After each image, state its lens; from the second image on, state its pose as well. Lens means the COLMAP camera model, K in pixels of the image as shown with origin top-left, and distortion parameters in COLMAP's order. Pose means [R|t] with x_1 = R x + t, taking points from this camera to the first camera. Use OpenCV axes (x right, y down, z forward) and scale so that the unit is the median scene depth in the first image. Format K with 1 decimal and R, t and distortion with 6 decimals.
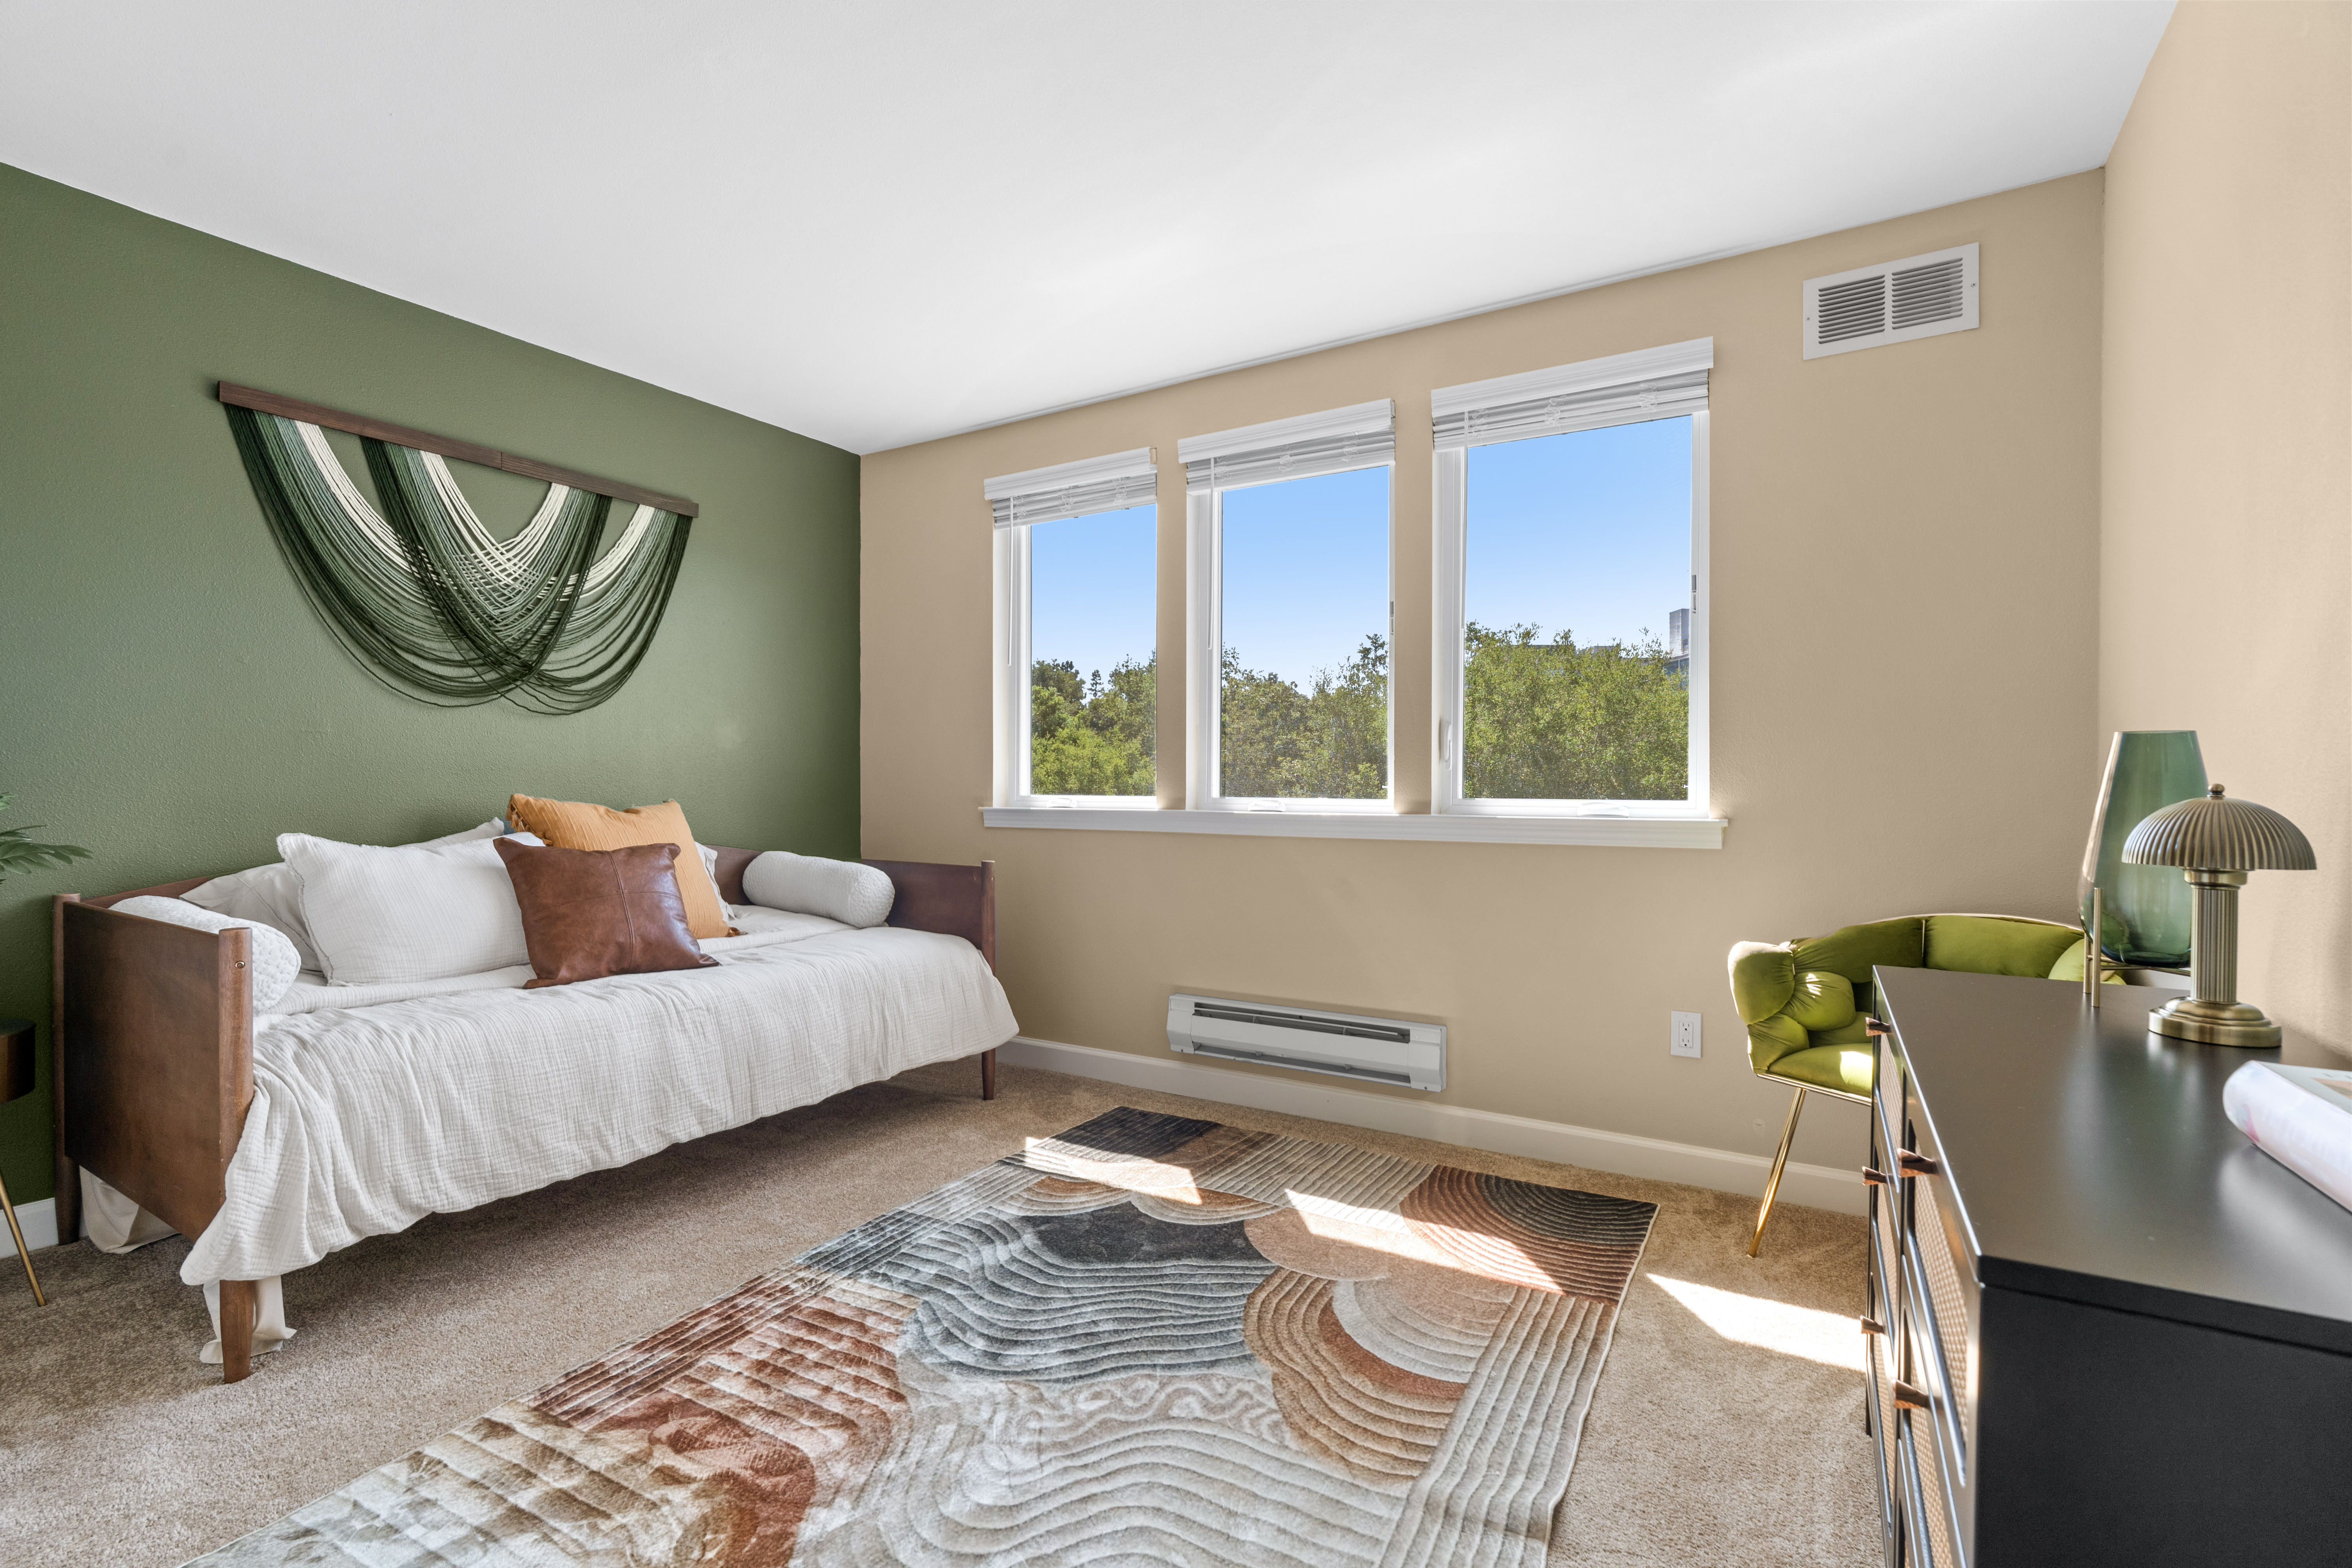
lens RADIAL K [[1091.1, 0, 1176.0], [0, 1091.1, 784.0], [0, 0, 1]] dist [-0.010160, 0.000148]
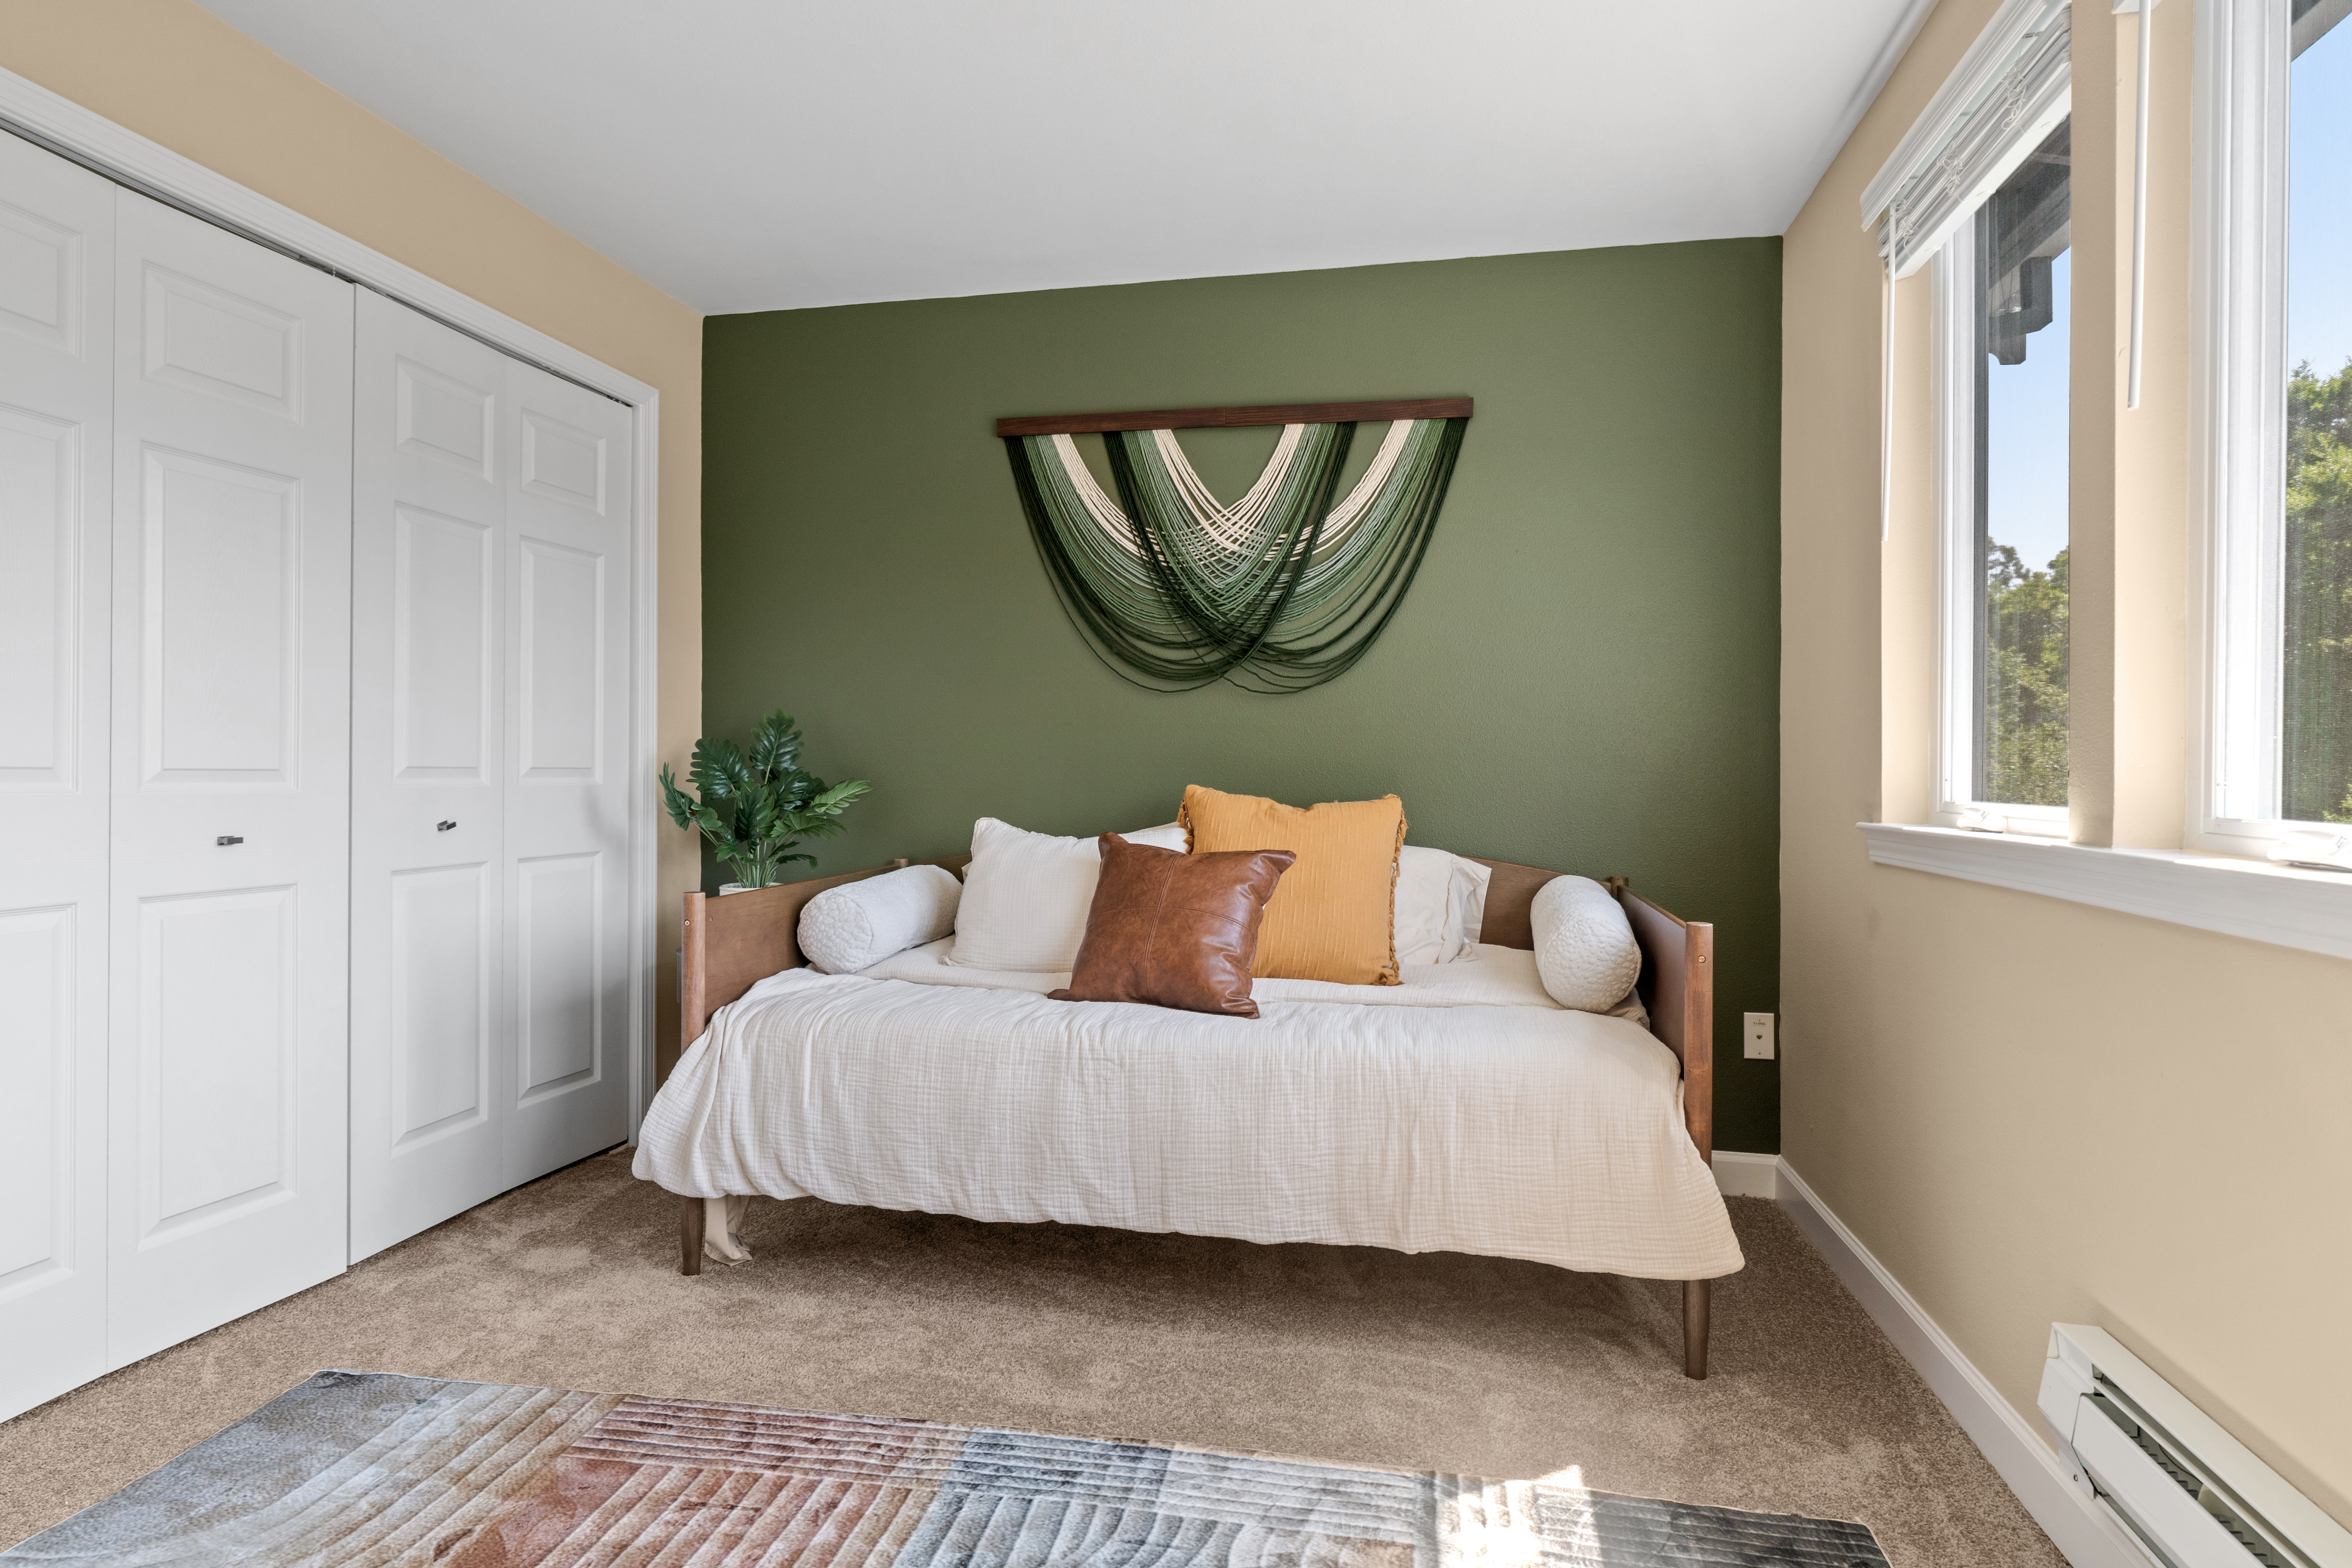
lens RADIAL K [[1259.6, 0, 1170.0], [0, 1259.6, 769.9], [0, 0, 1]] dist [0.002642, 0.000434]
pose [[0.326207, -0.001178, -0.945297, 0.377716], [-0.009233, 0.999948, -0.004432, 0.001703], [0.945253, 0.010174, 0.326179, 0.656383]]
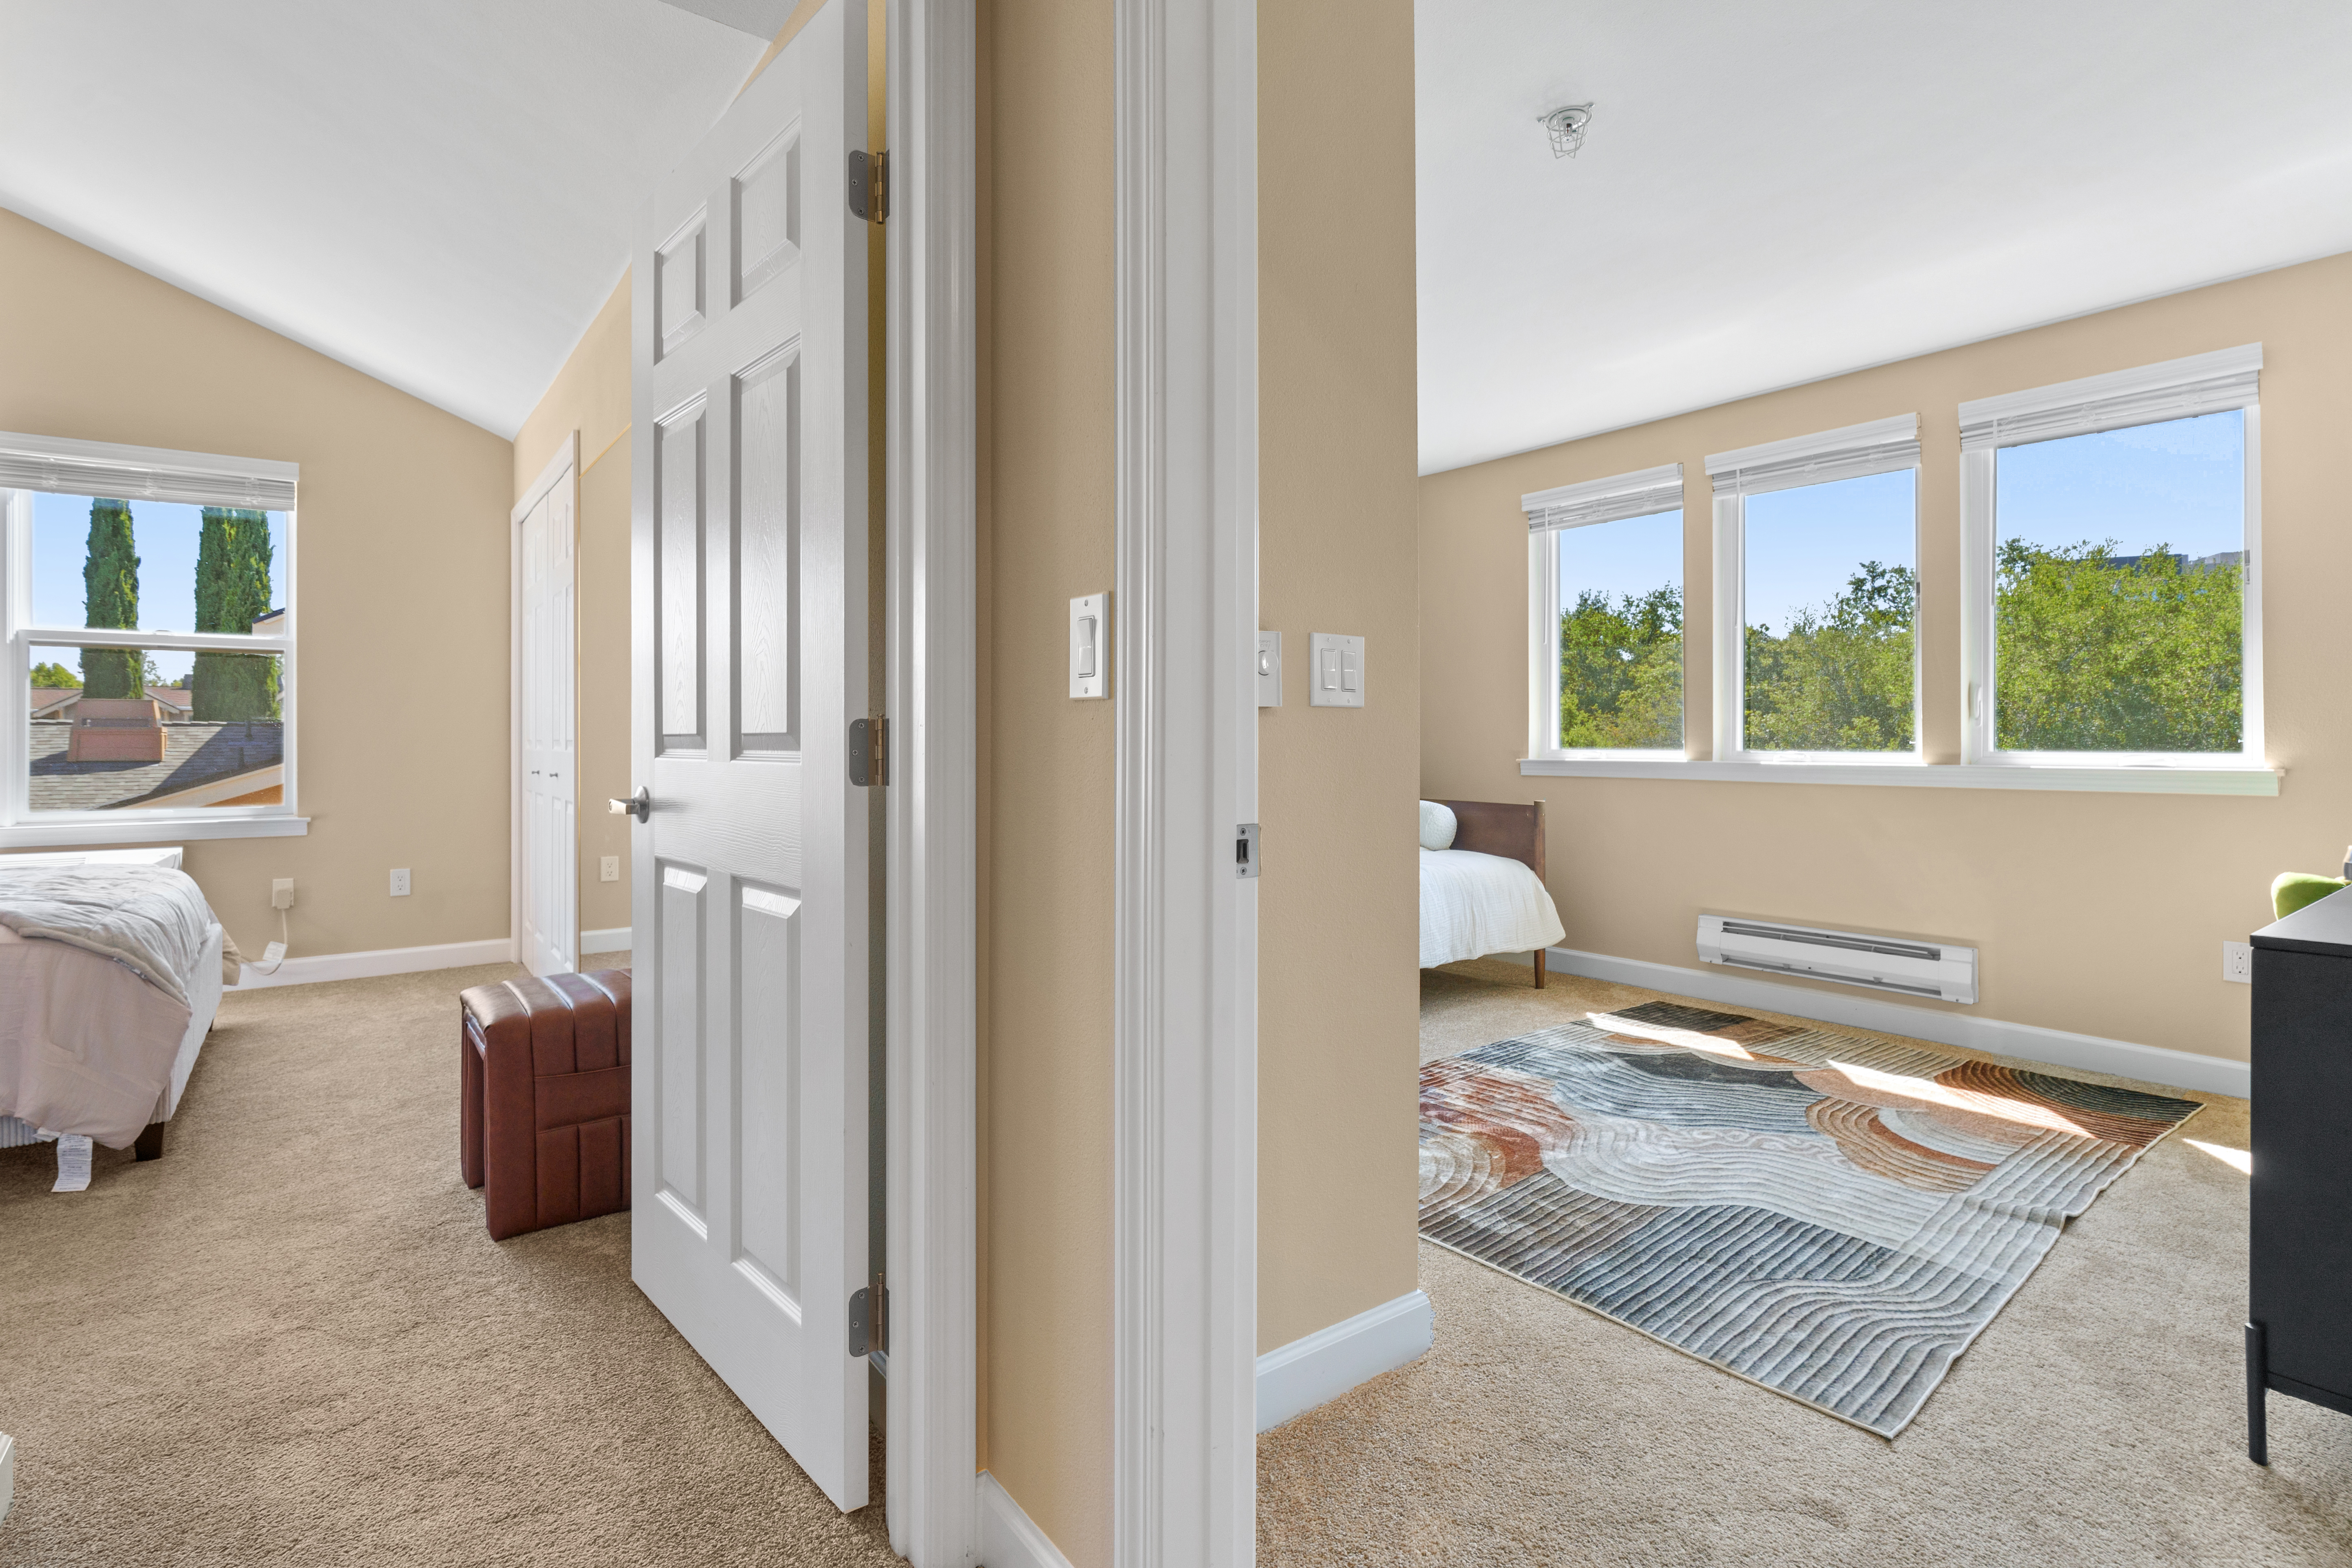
lens RADIAL K [[1107.0, 0, 1137.3], [0, 1107.0, 734.6], [0, 0, 1]] dist [-0.001679, 0.001093]
pose [[0.918621, -0.004937, -0.395110, -0.108386], [0.002518, 0.999975, -0.006640, 0.001294], [0.395133, 0.005105, 0.918610, -0.438413]]
